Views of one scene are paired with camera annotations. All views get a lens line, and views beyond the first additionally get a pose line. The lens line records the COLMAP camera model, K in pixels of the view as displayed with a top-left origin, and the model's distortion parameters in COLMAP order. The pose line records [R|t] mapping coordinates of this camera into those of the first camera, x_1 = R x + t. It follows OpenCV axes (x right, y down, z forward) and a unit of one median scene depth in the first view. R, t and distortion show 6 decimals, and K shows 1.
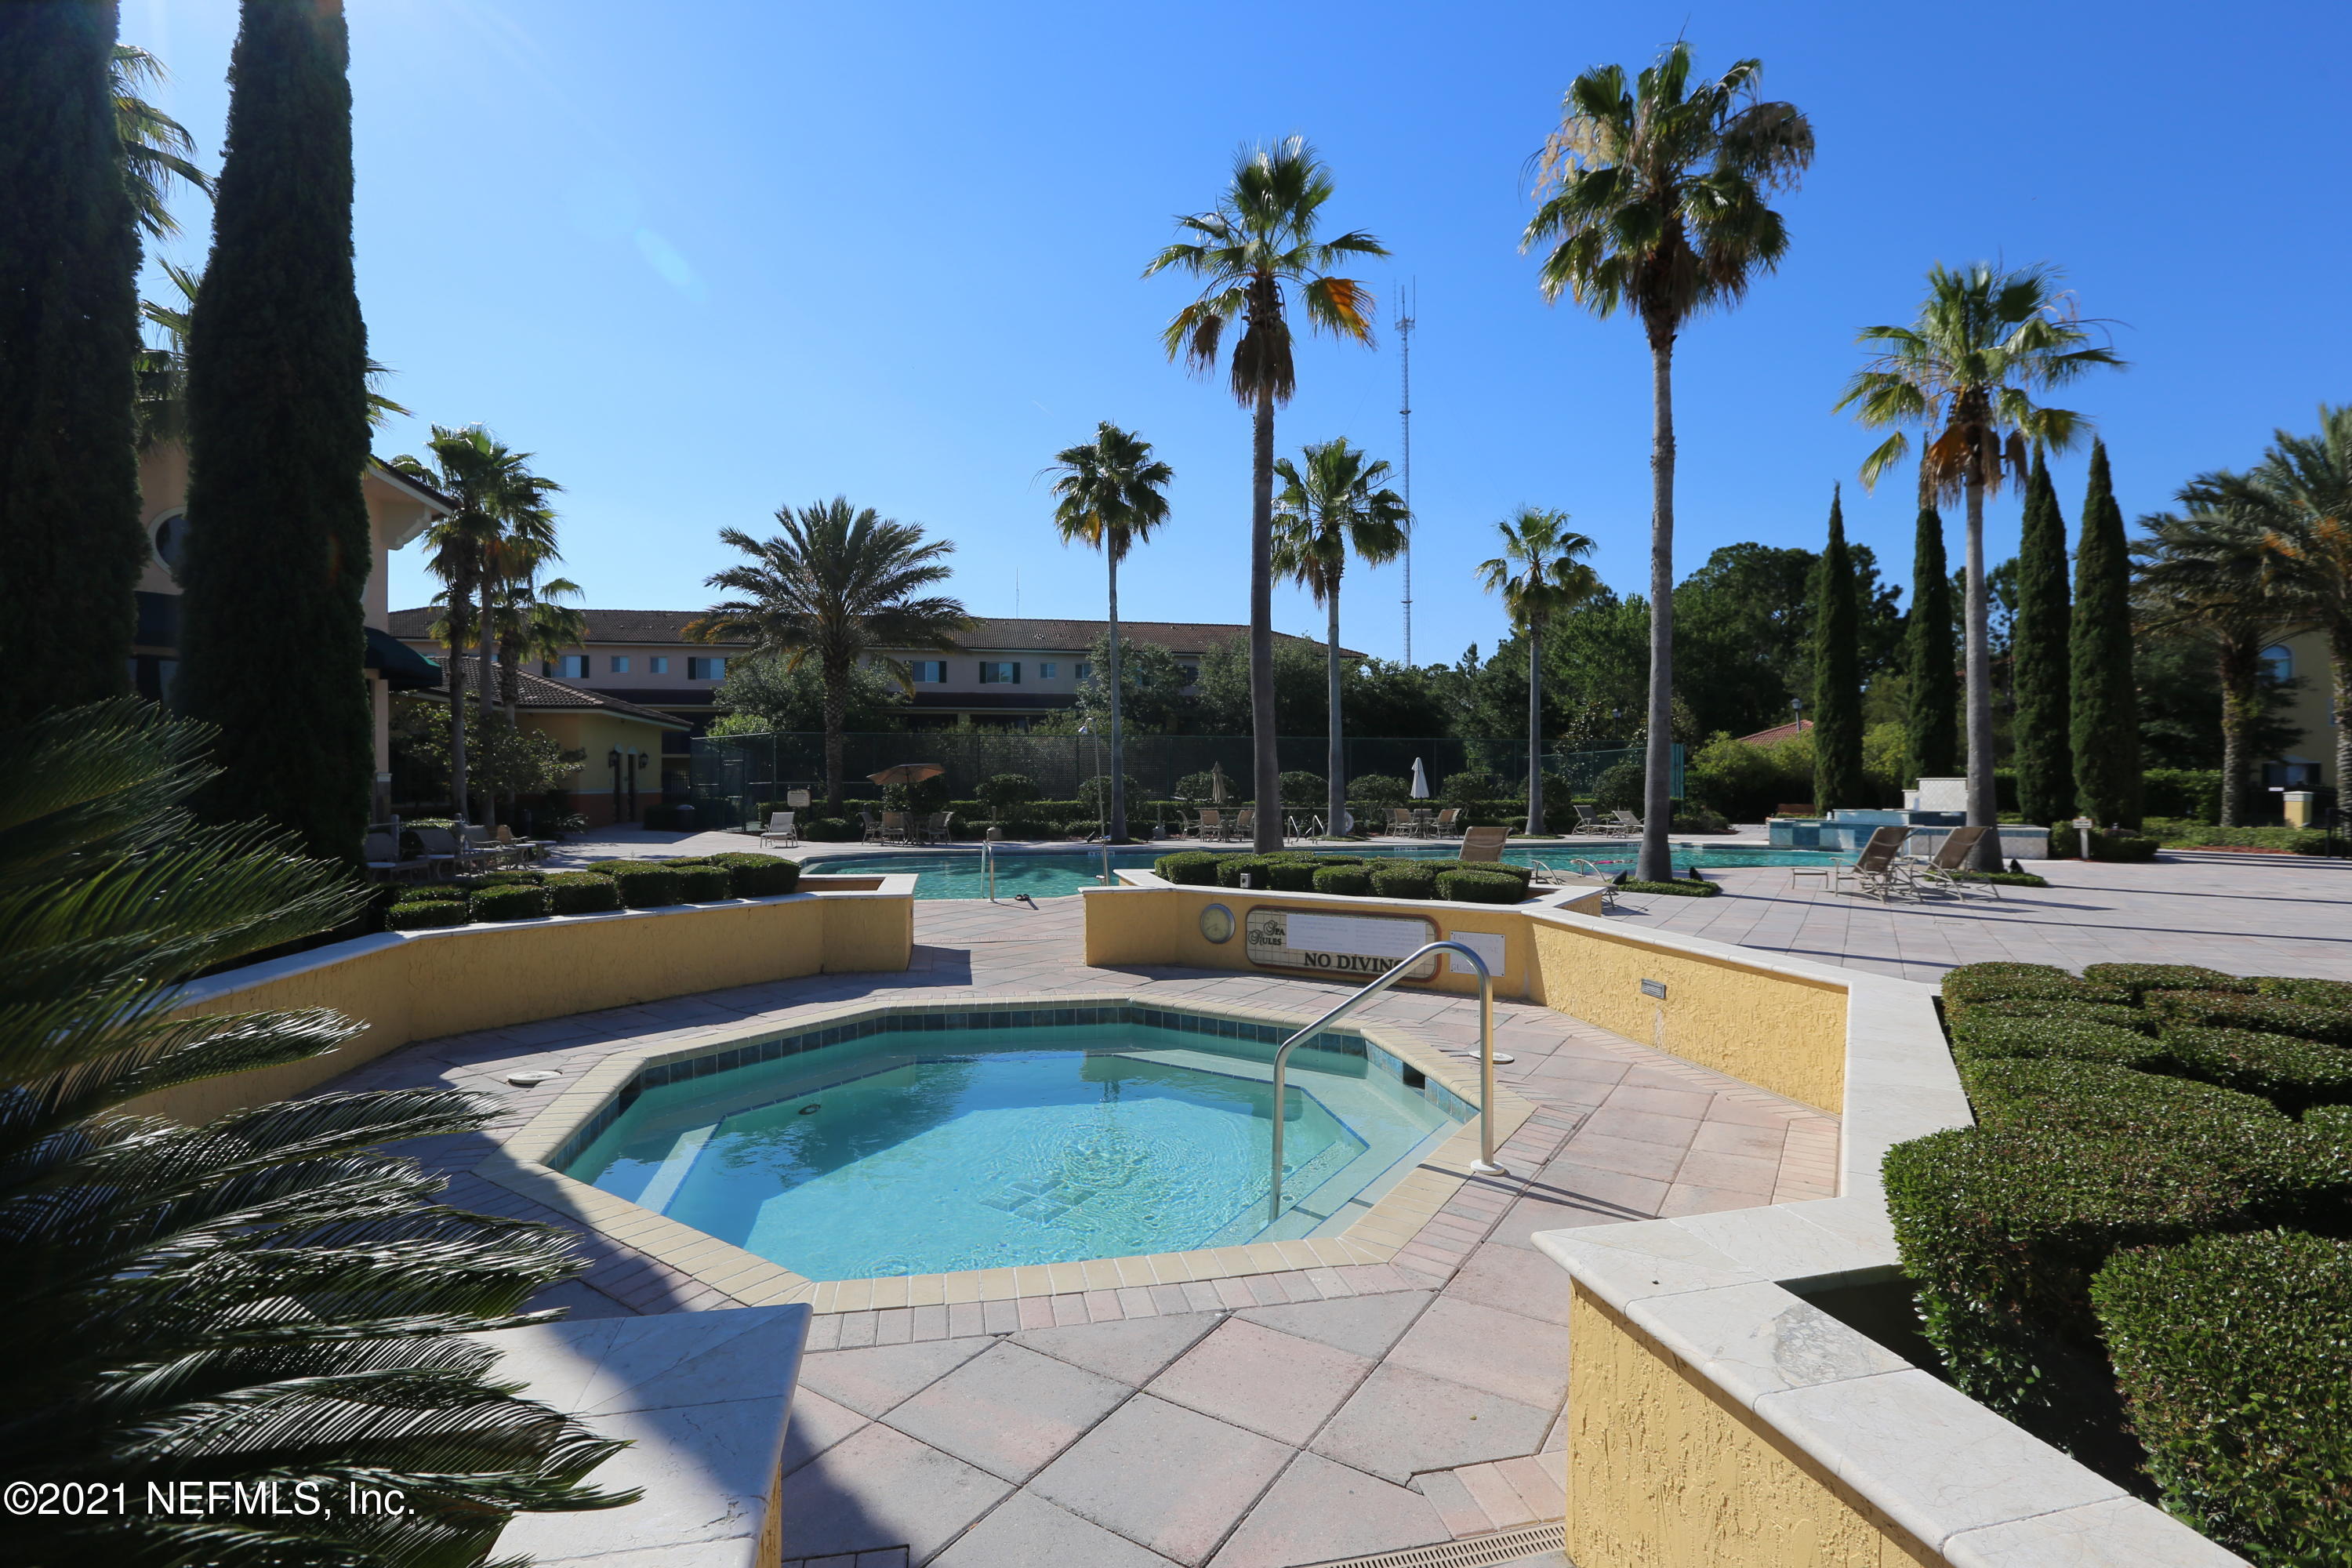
lens RADIAL K [[1086.7, 0, 1178.1], [0, 1086.7, 788.6], [0, 0, 1]] dist [-0.015444, 0.002202]
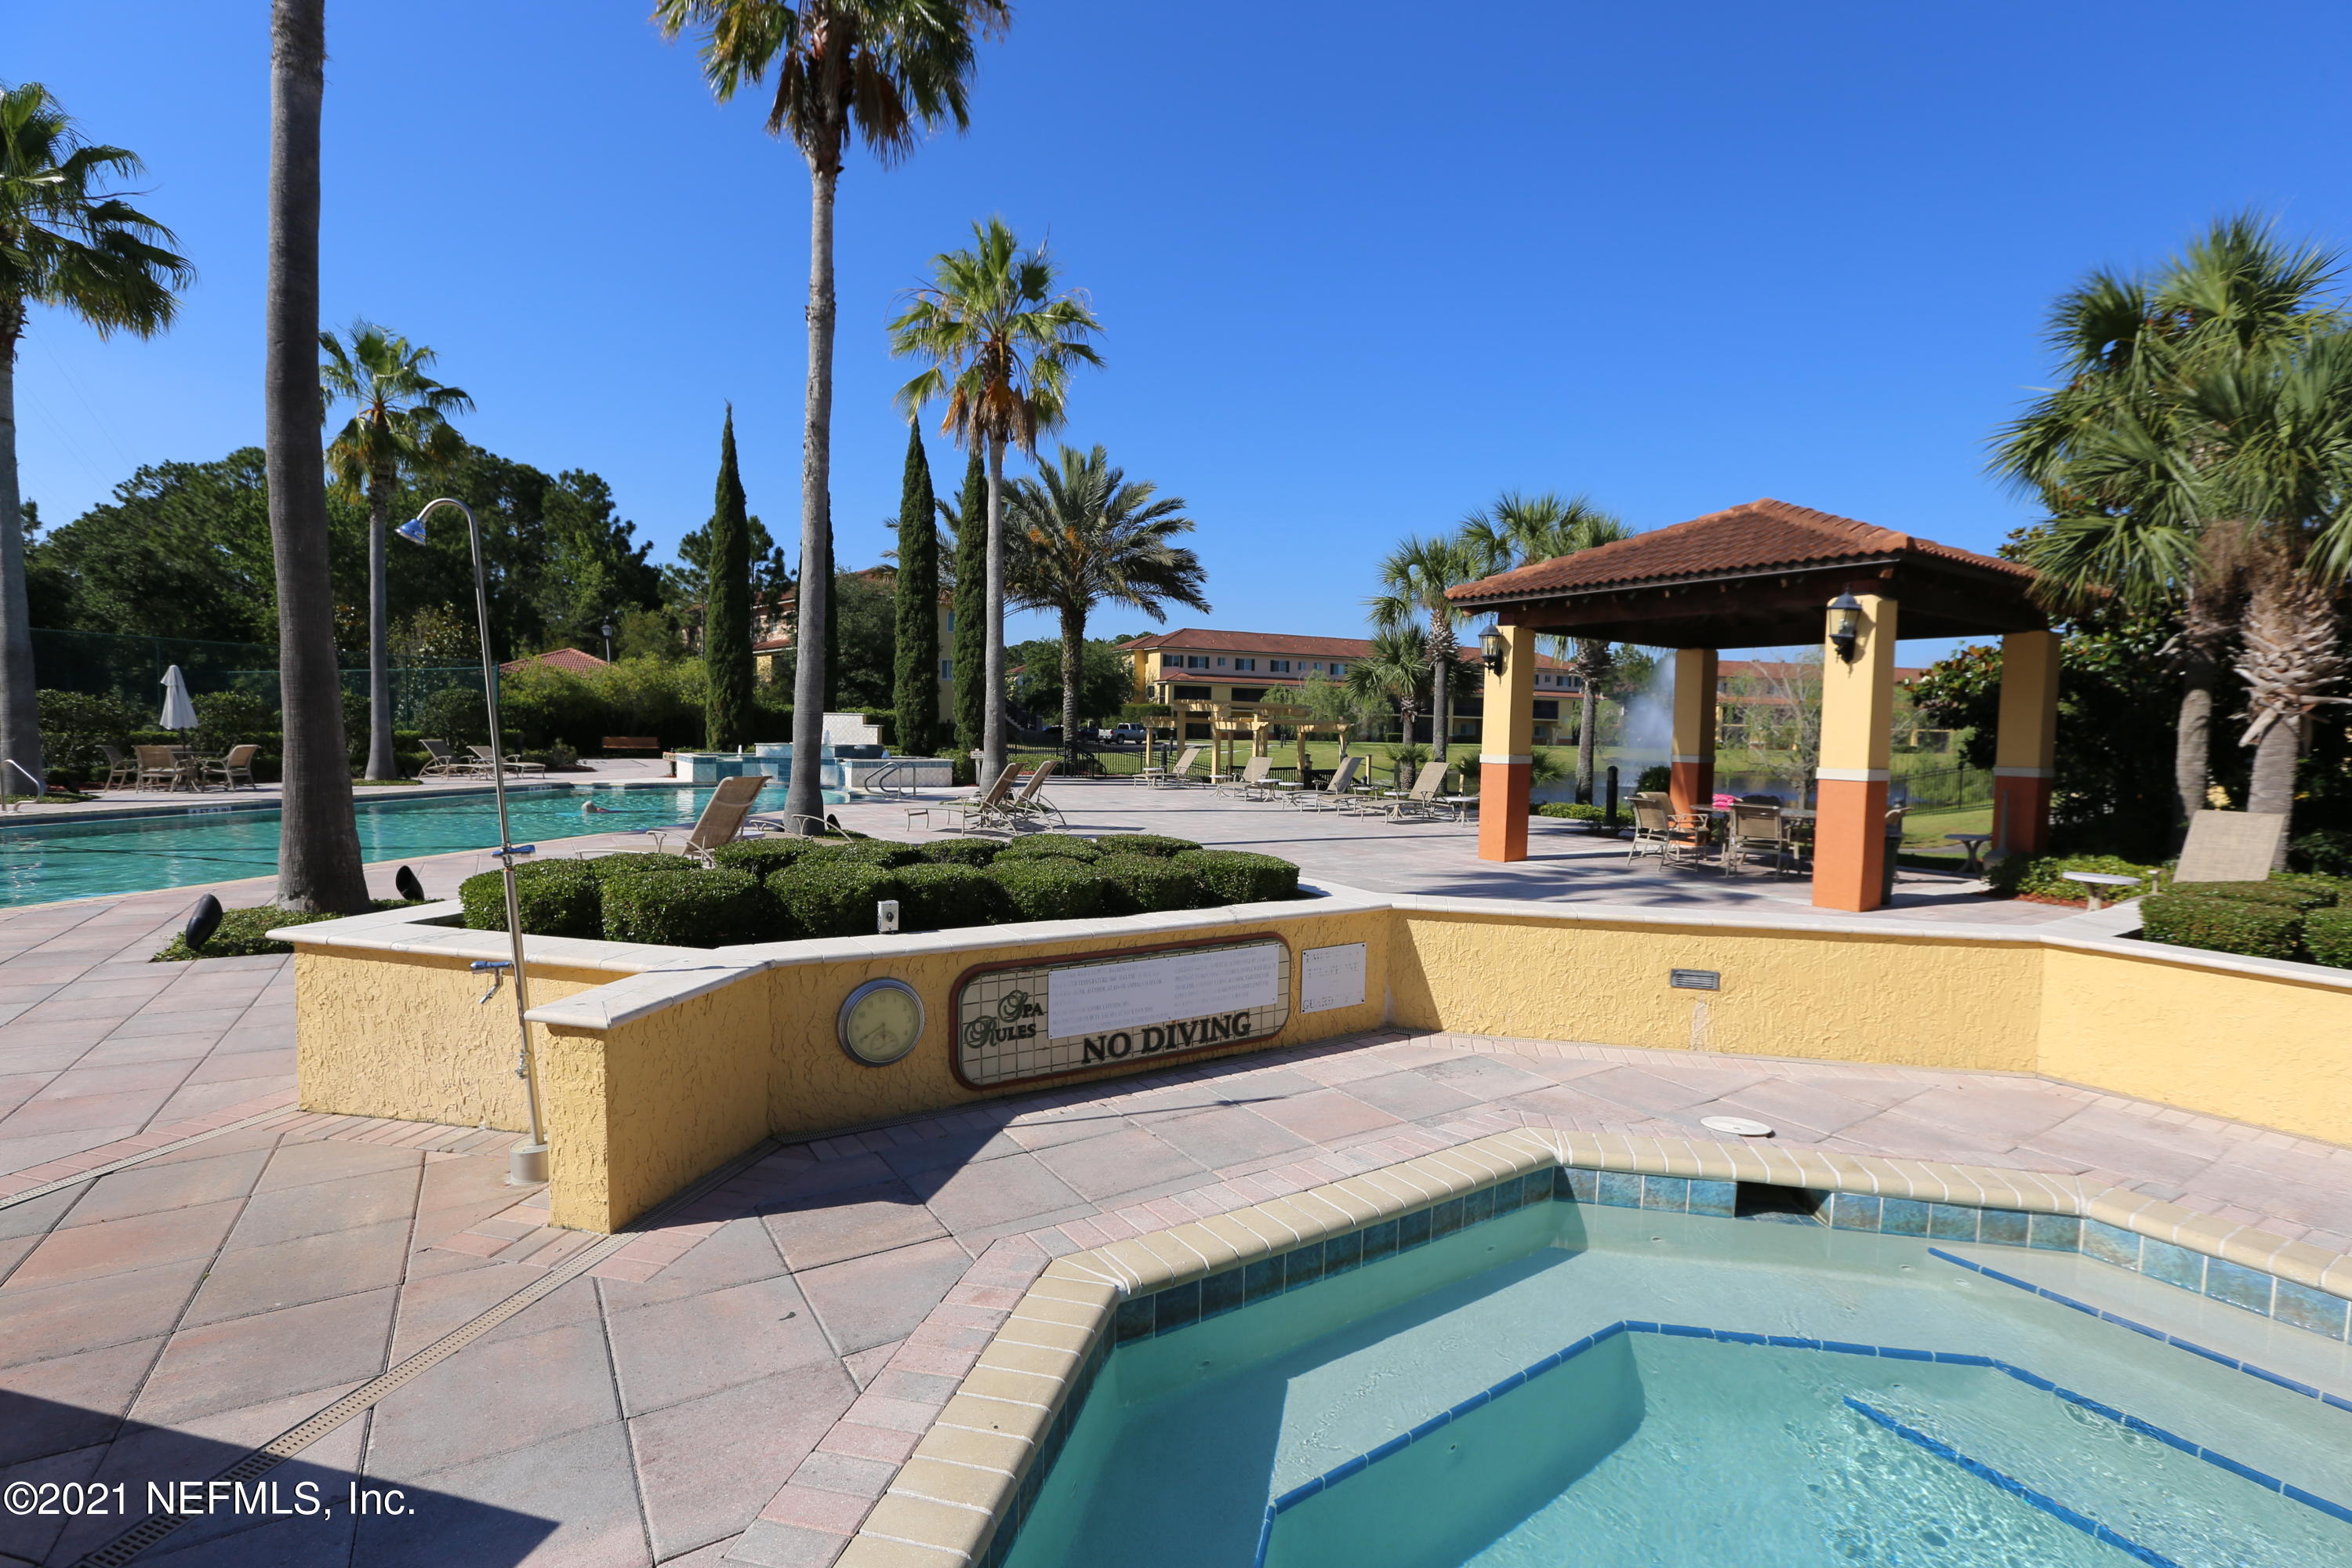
lens RADIAL K [[1086.7, 0, 1173.9], [0, 1086.7, 776.1], [0, 0, 1]] dist [-0.015444, 0.002202]
pose [[0.439409, -0.034035, 0.897642, -0.101282], [-0.012999, 0.998936, 0.044239, 0.000555], [-0.898193, -0.031108, 0.438500, 0.229060]]
